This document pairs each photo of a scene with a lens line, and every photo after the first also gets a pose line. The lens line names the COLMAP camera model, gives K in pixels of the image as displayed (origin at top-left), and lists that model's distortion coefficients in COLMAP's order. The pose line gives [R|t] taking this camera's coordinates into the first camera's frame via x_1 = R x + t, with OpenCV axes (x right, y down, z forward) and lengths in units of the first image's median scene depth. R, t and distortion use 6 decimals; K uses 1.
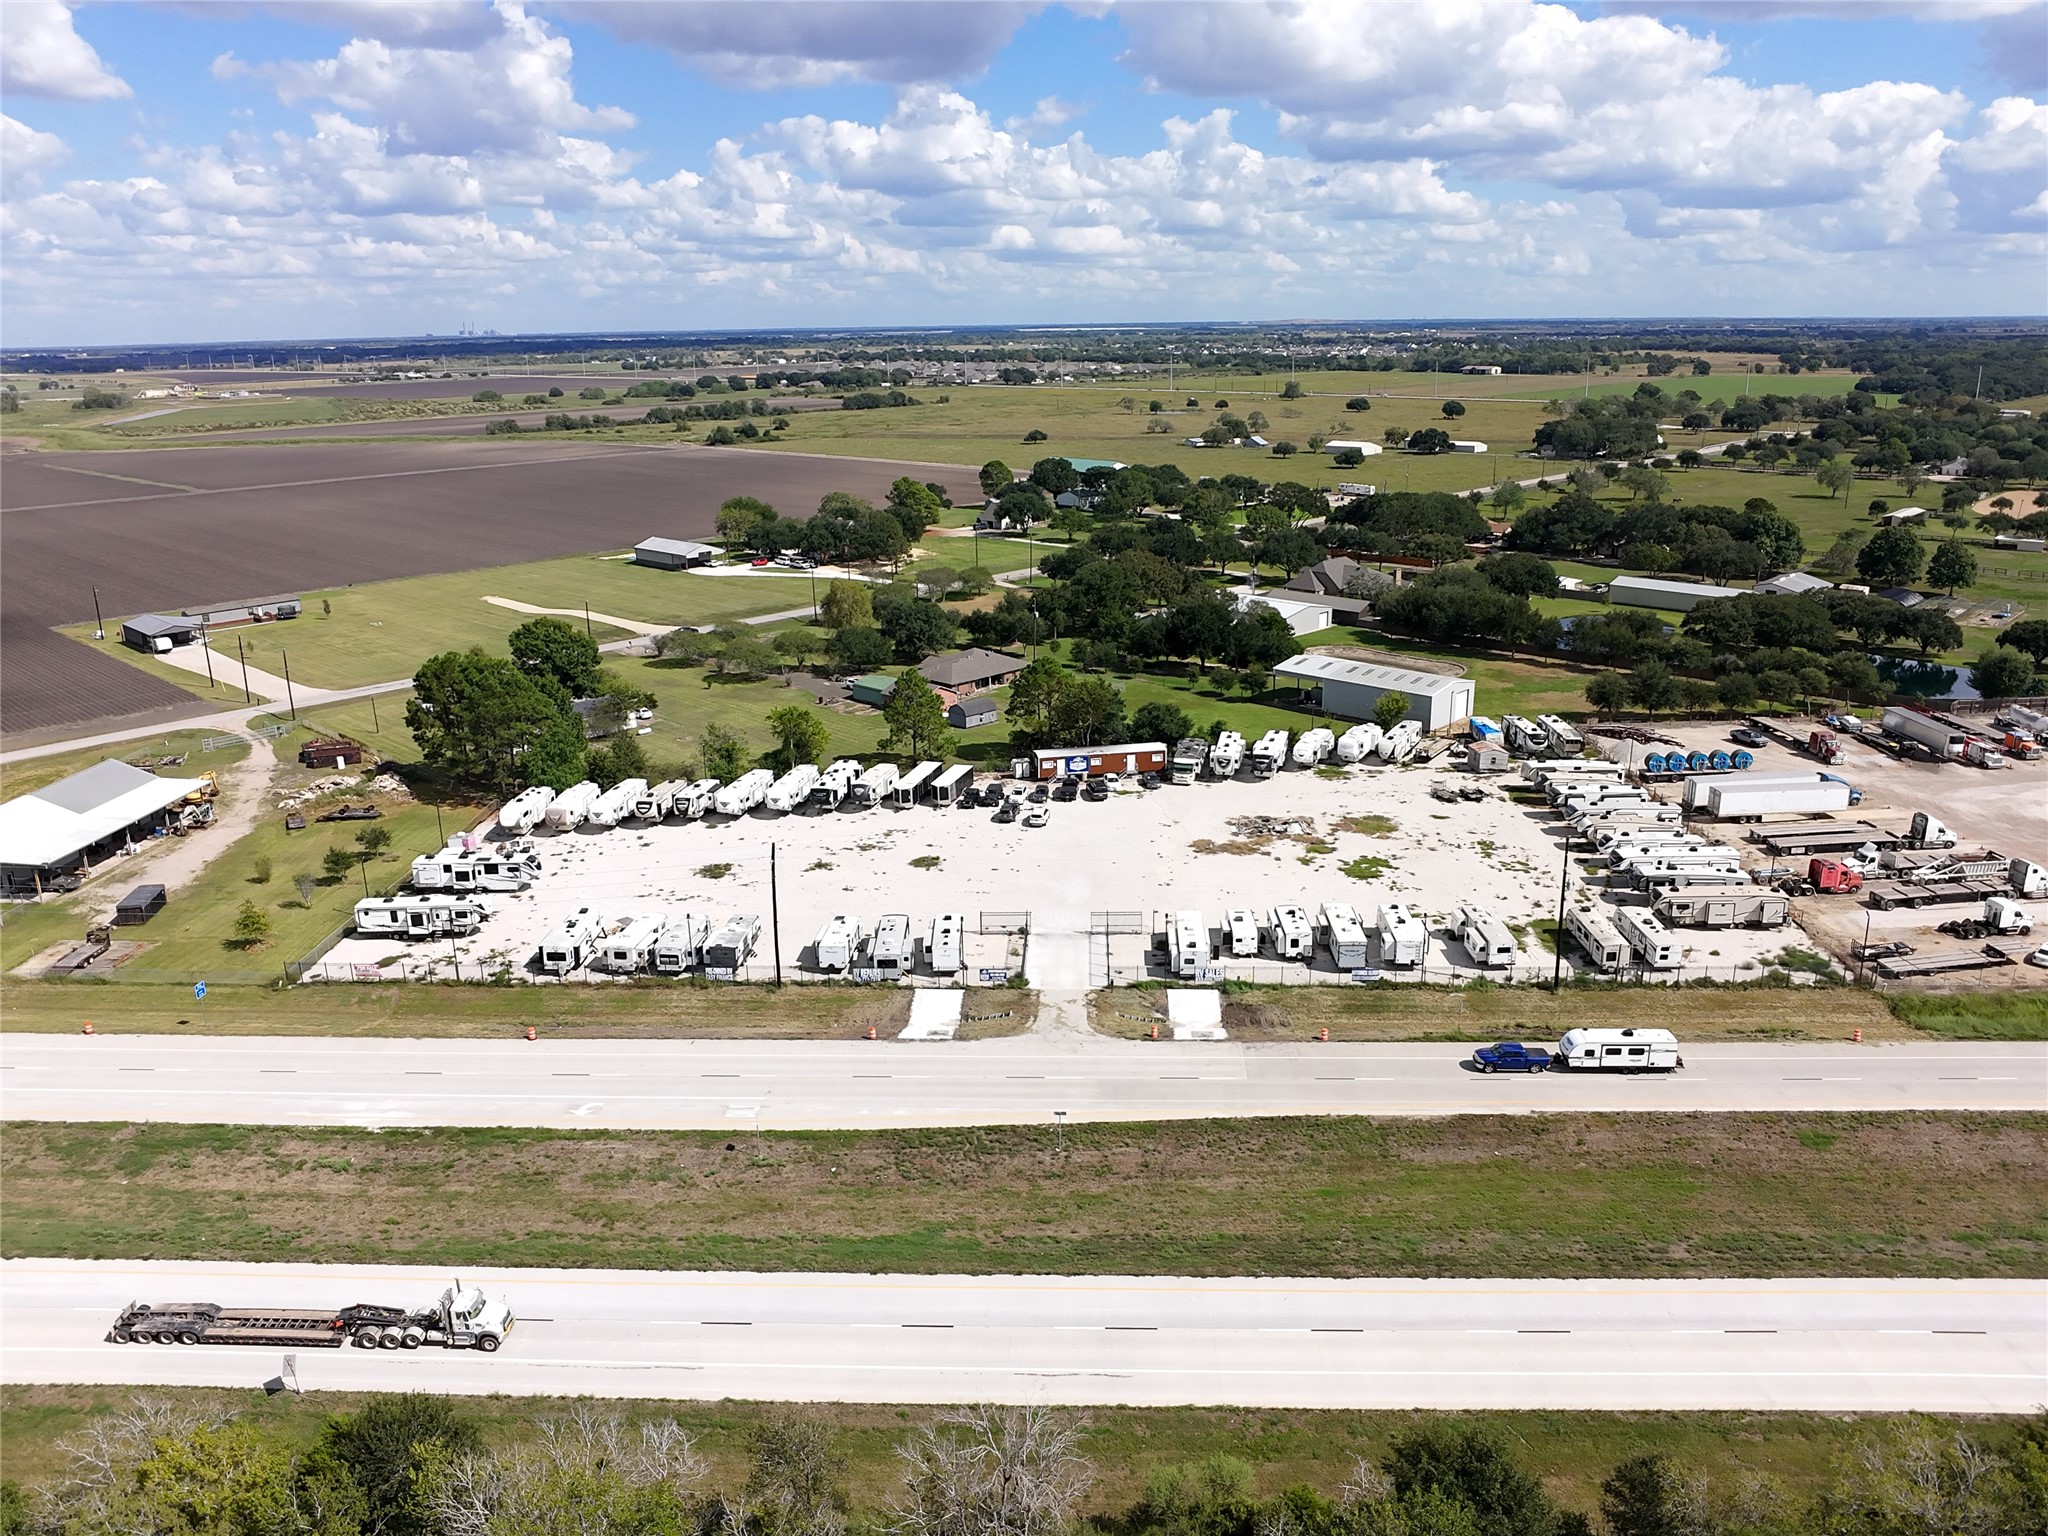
lens RADIAL K [[1517.2, 0, 1024.0], [0, 1517.2, 768.0], [0, 0, 1]] dist [-0.034433, -0.002427]
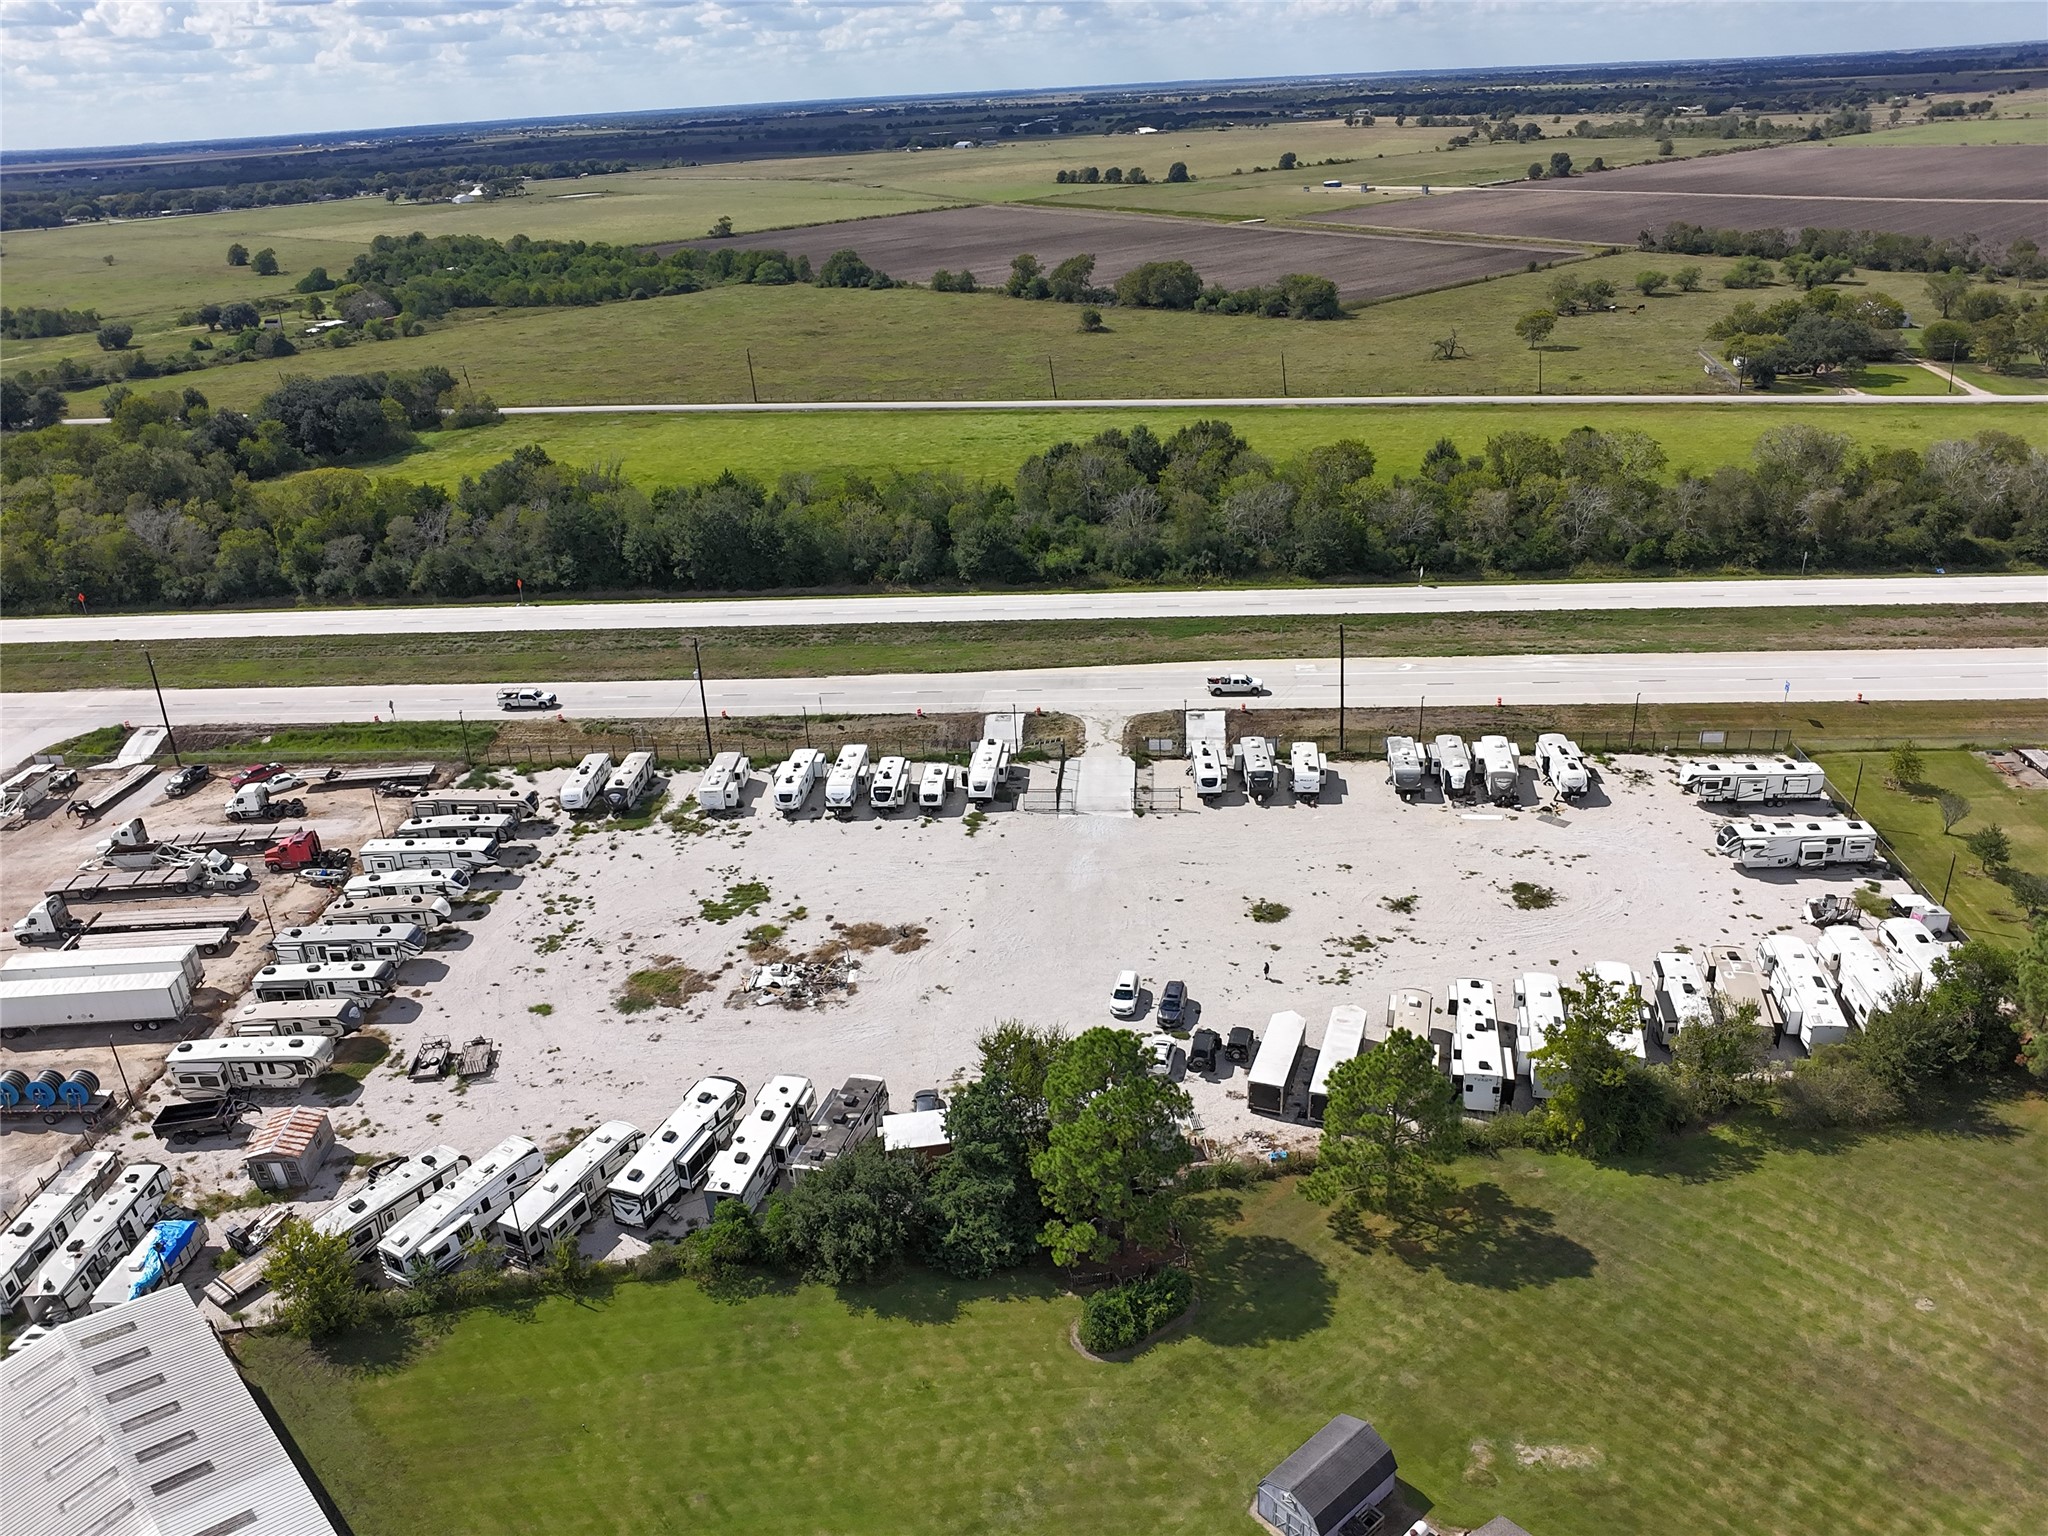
lens RADIAL K [[1517.2, 0, 1024.0], [0, 1517.2, 768.0], [0, 0, 1]] dist [-0.034433, -0.002427]
pose [[-0.997027, 0.040698, 0.065433, 0.009346], [0.073669, 0.752456, 0.654510, -0.609665], [-0.022598, 0.657384, -0.753217, 1.818831]]
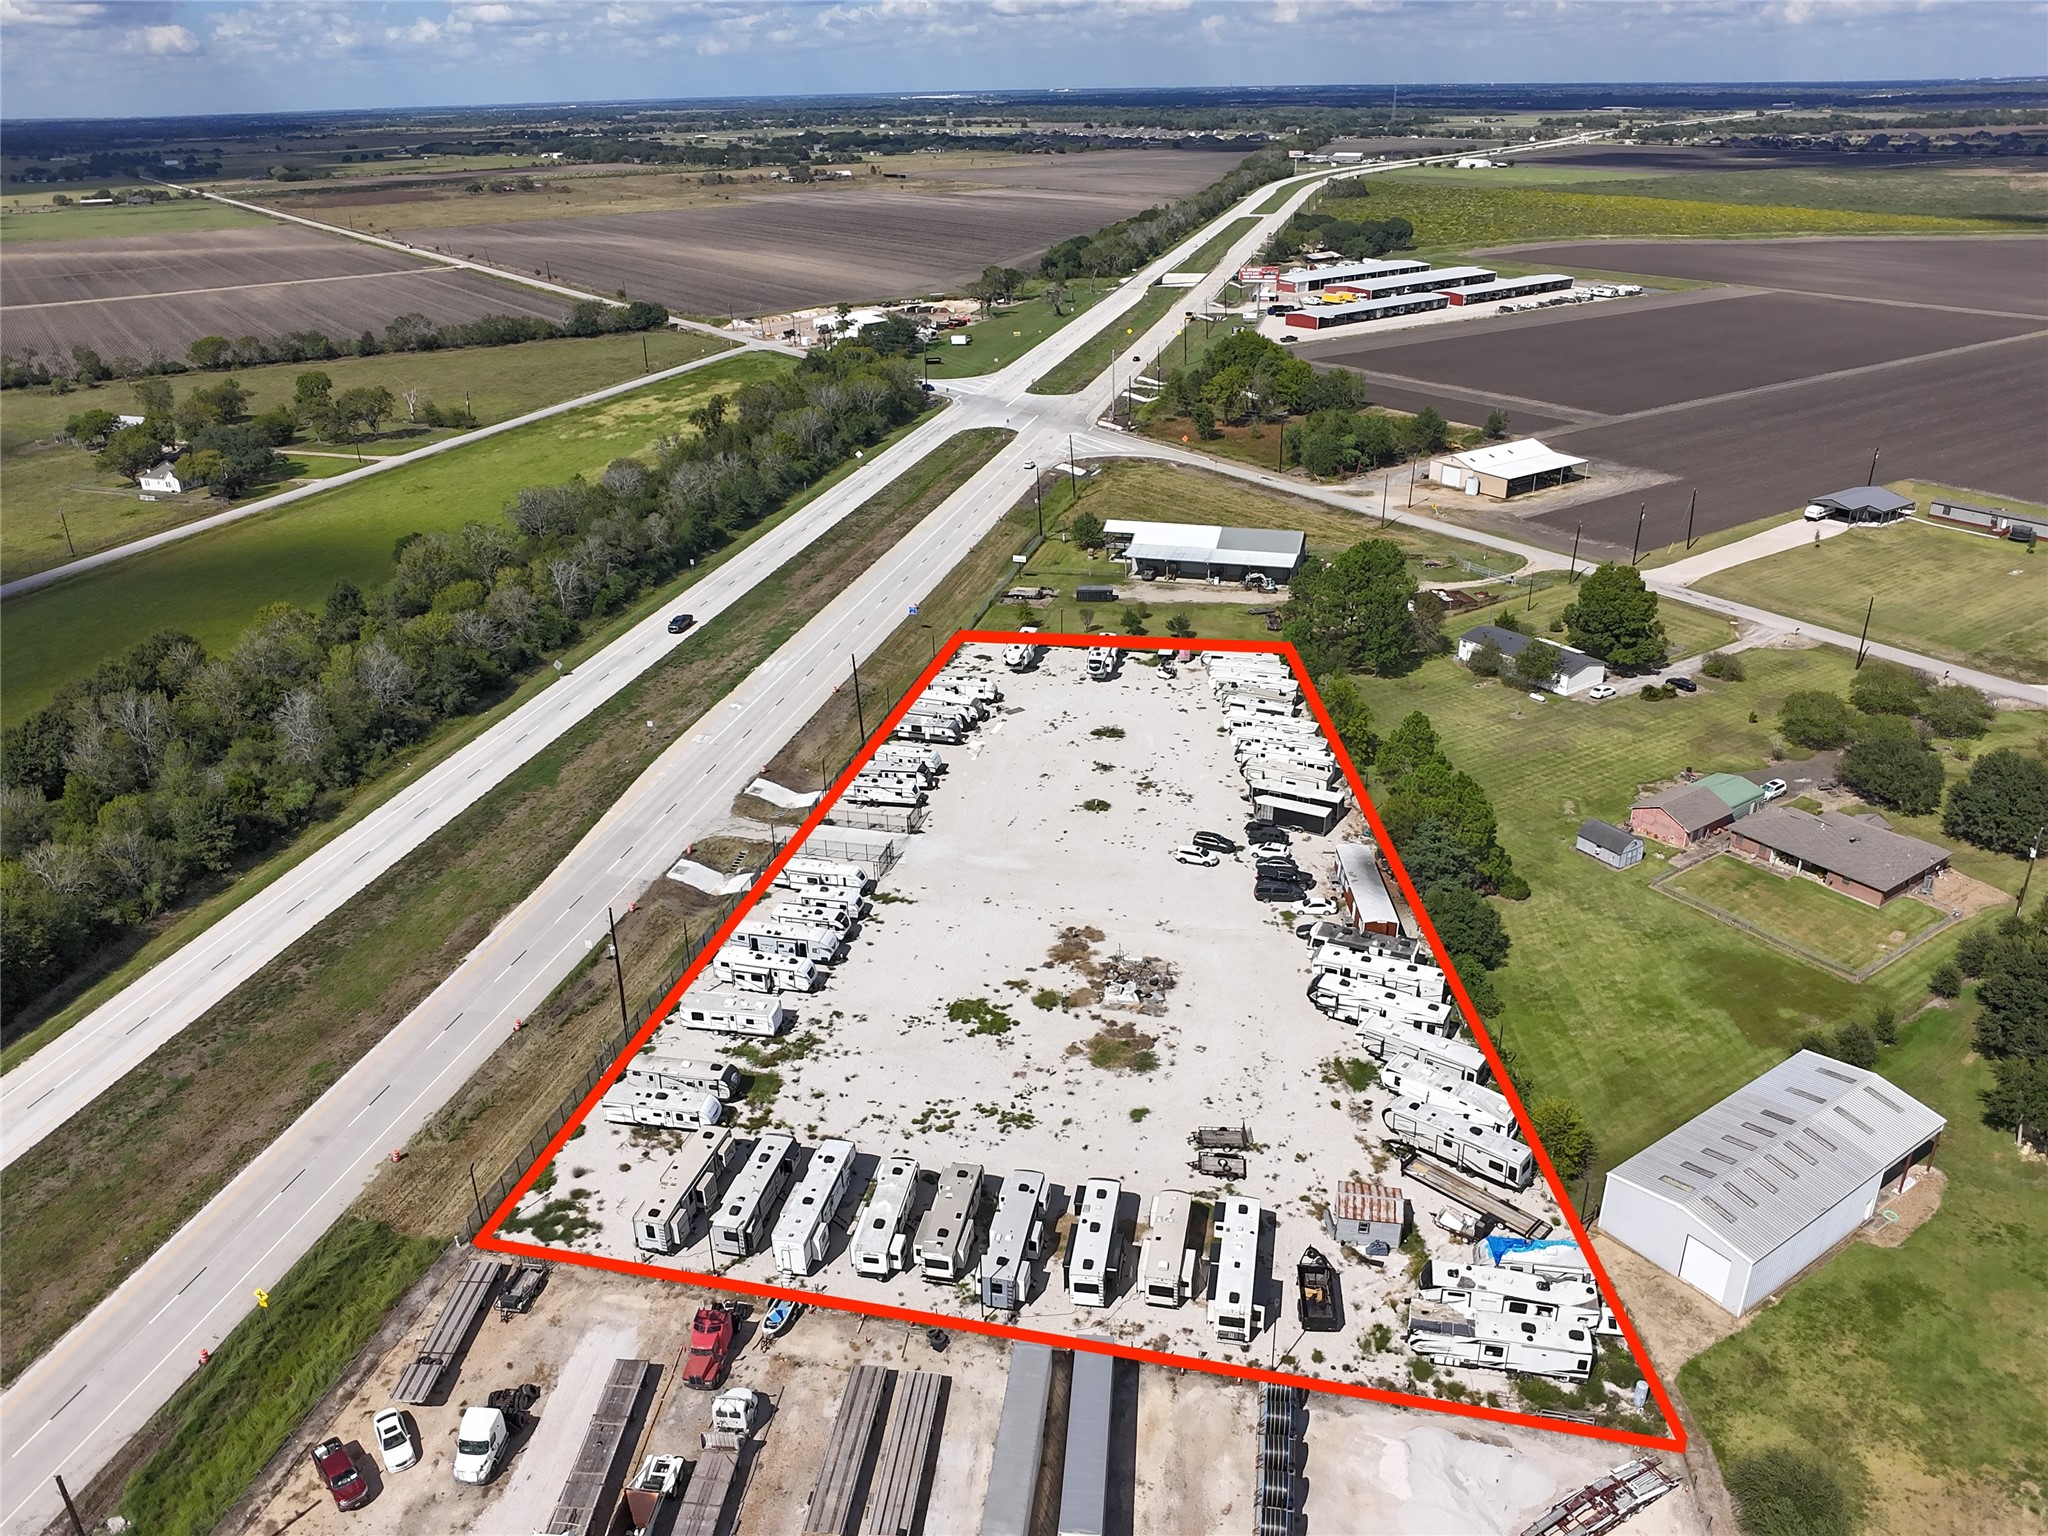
lens RADIAL K [[1517.2, 0, 1024.0], [0, 1517.2, 768.0], [0, 0, 1]] dist [-0.034433, -0.002427]
pose [[-0.196770, 0.422990, -0.884512, 1.092151], [-0.258376, 0.847888, 0.462955, -0.550611], [0.945792, 0.319633, -0.057549, 1.182726]]
